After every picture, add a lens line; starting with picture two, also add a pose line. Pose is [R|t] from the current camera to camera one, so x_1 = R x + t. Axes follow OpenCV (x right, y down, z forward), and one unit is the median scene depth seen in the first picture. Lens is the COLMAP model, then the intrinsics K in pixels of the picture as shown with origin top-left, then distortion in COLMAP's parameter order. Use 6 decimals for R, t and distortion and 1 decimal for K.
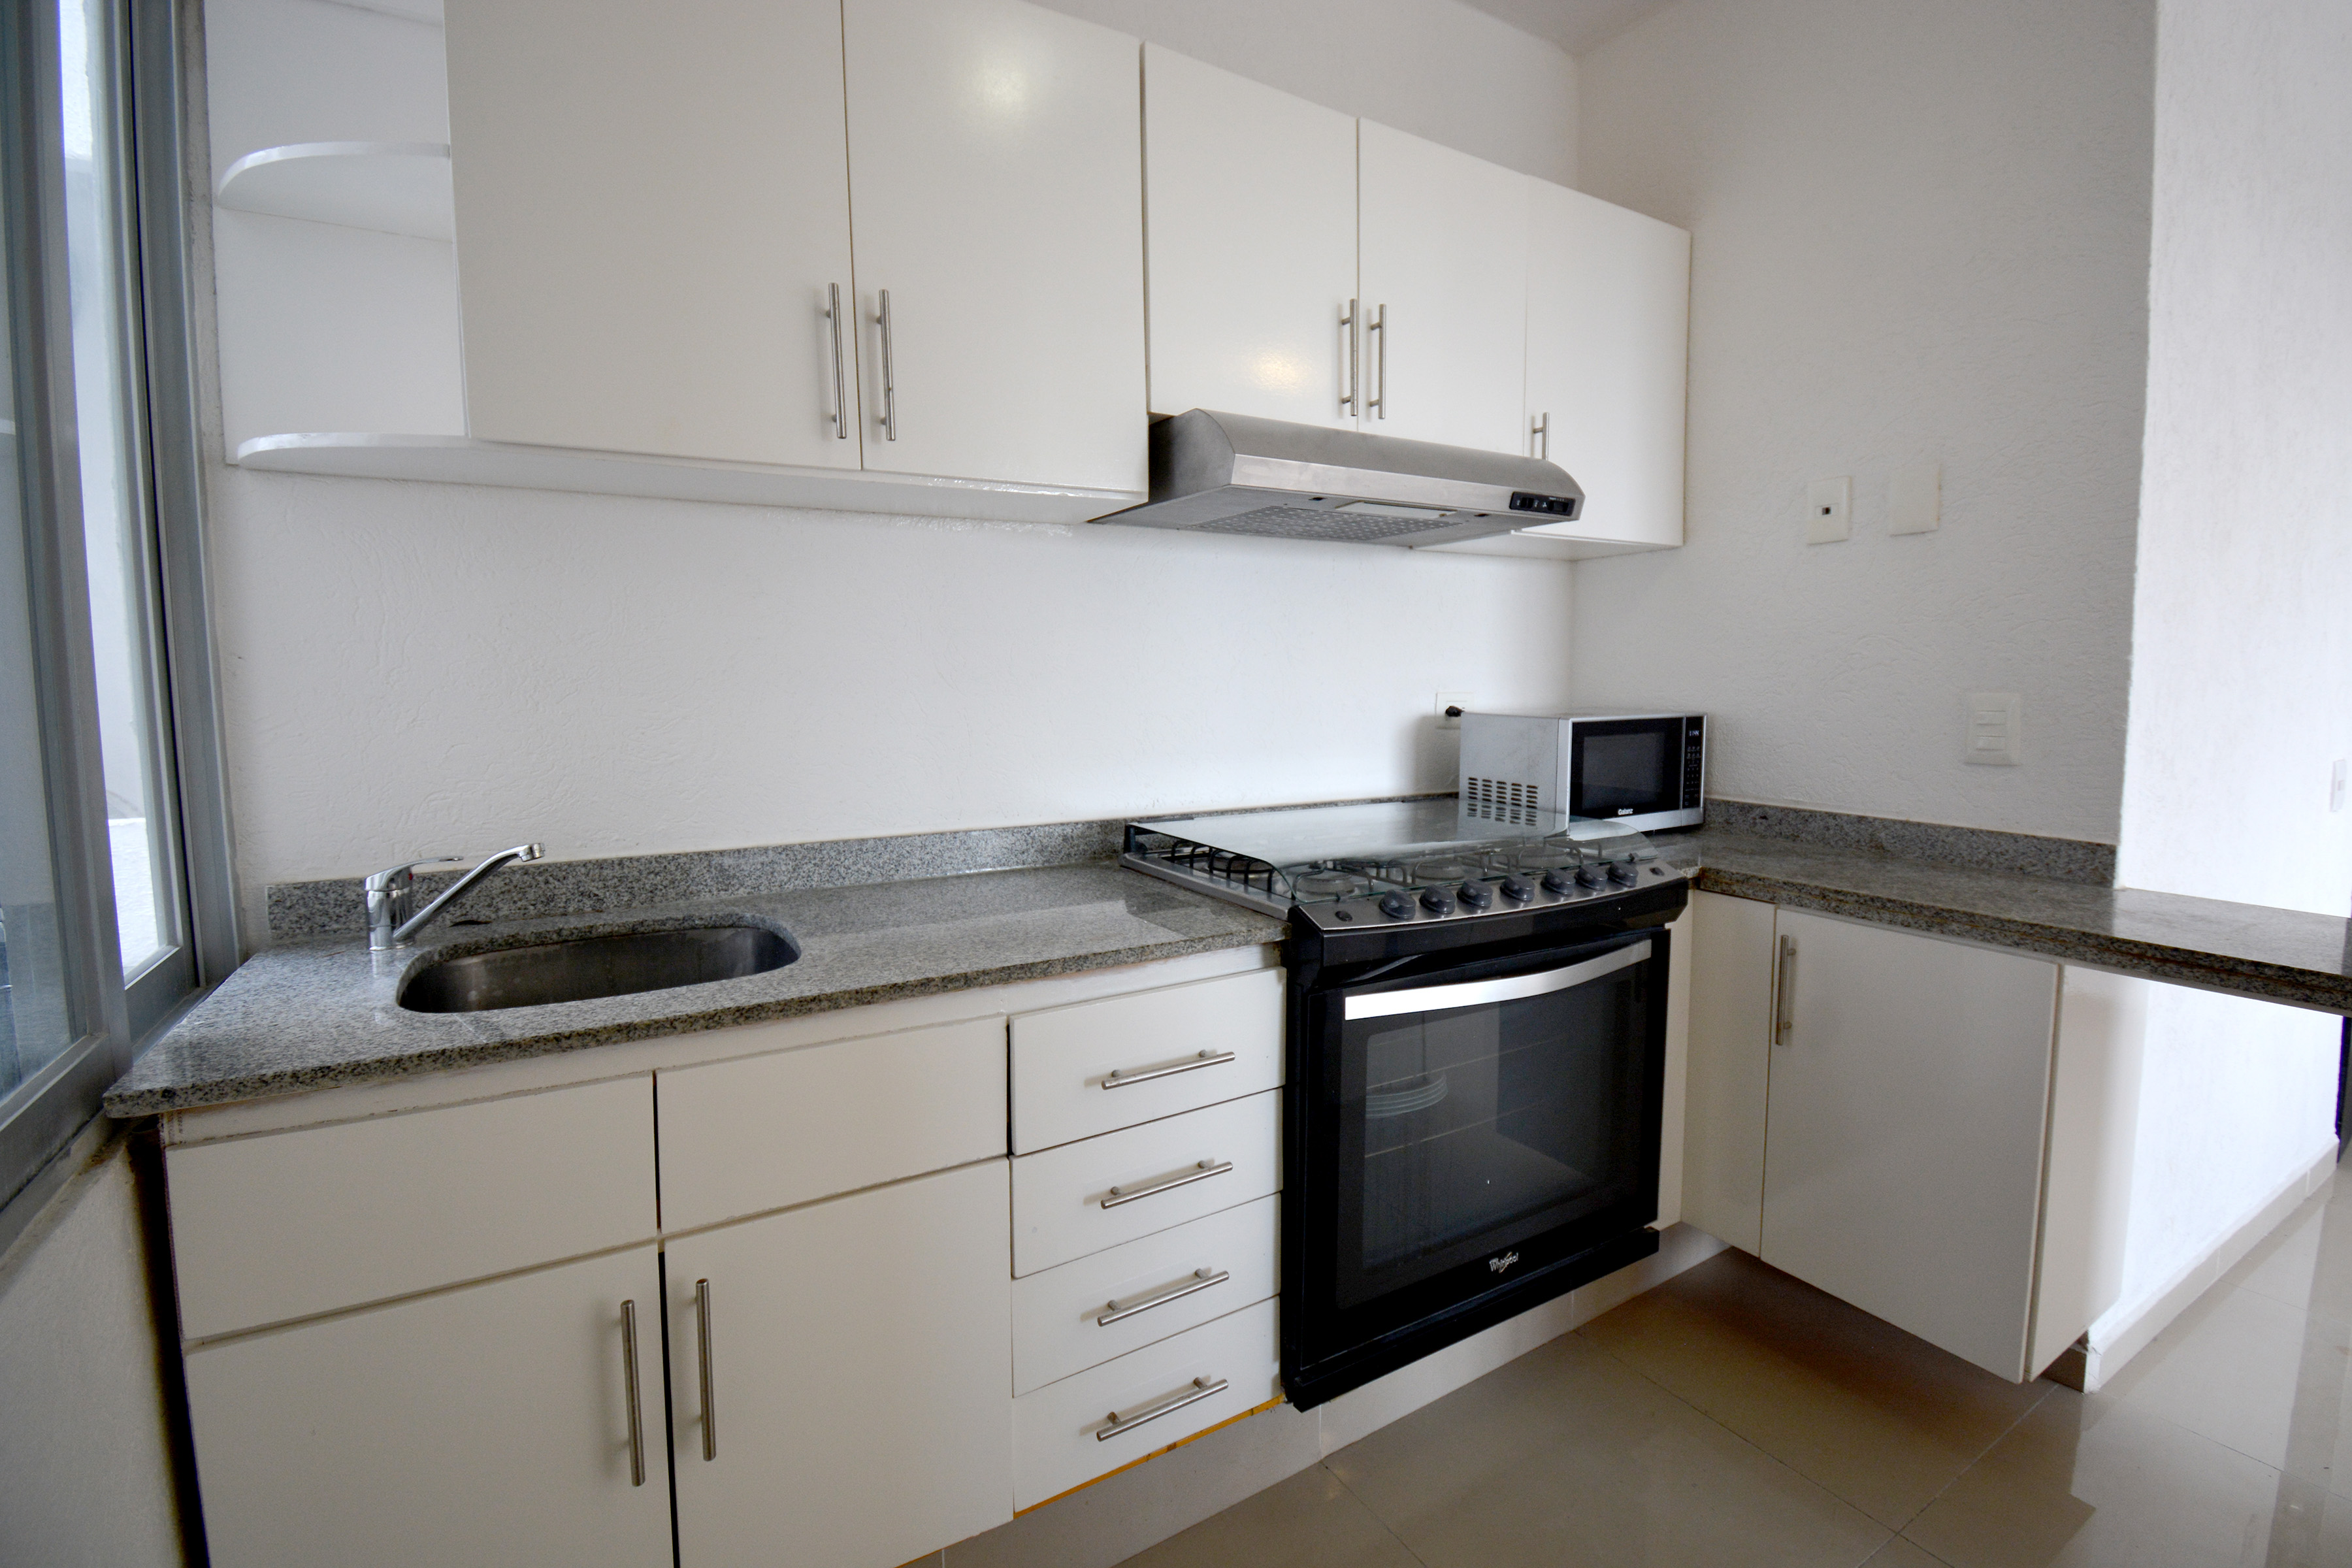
lens RADIAL K [[1086.2, 0, 1170.0], [0, 1086.2, 772.9], [0, 0, 1]] dist [-0.011781, -0.010437]
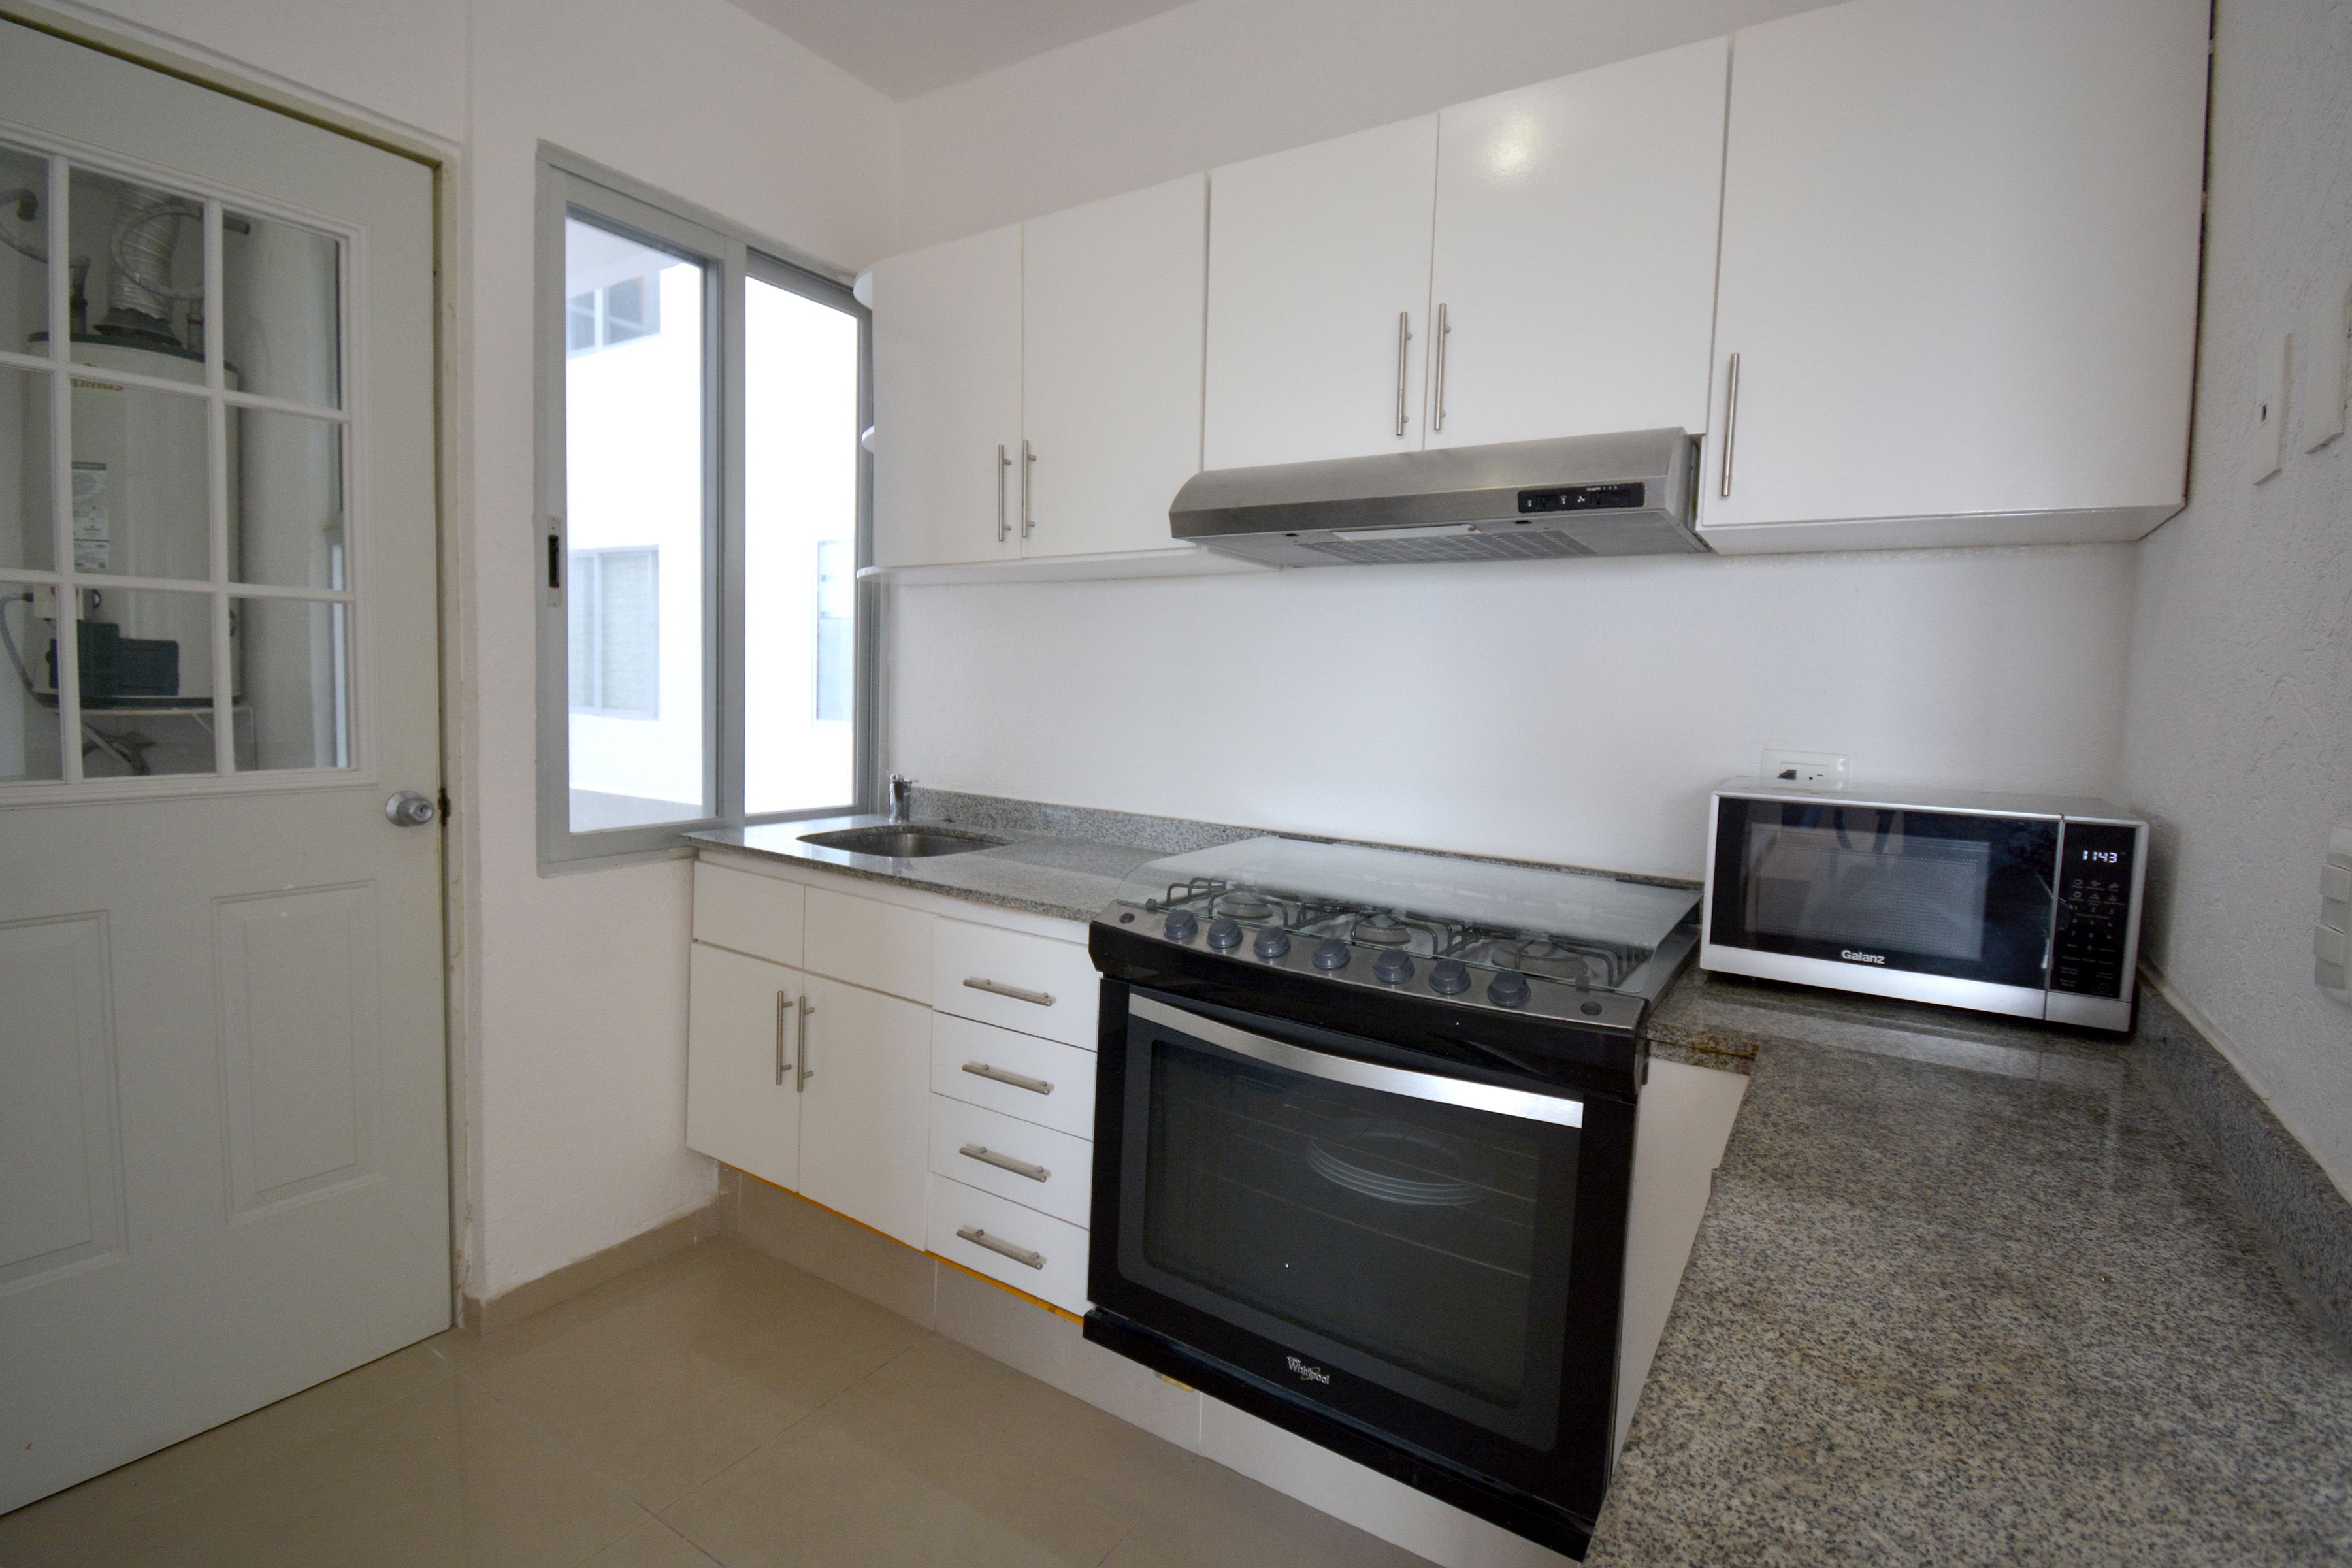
lens RADIAL K [[1086.2, 0, 1182.0], [0, 1086.2, 760.6], [0, 0, 1]] dist [-0.011781, -0.010437]
pose [[0.421443, 0.082819, -0.903065, 1.028183], [-0.116409, 0.992523, 0.036698, -0.066749], [0.899352, 0.089658, 0.427933, 0.483750]]
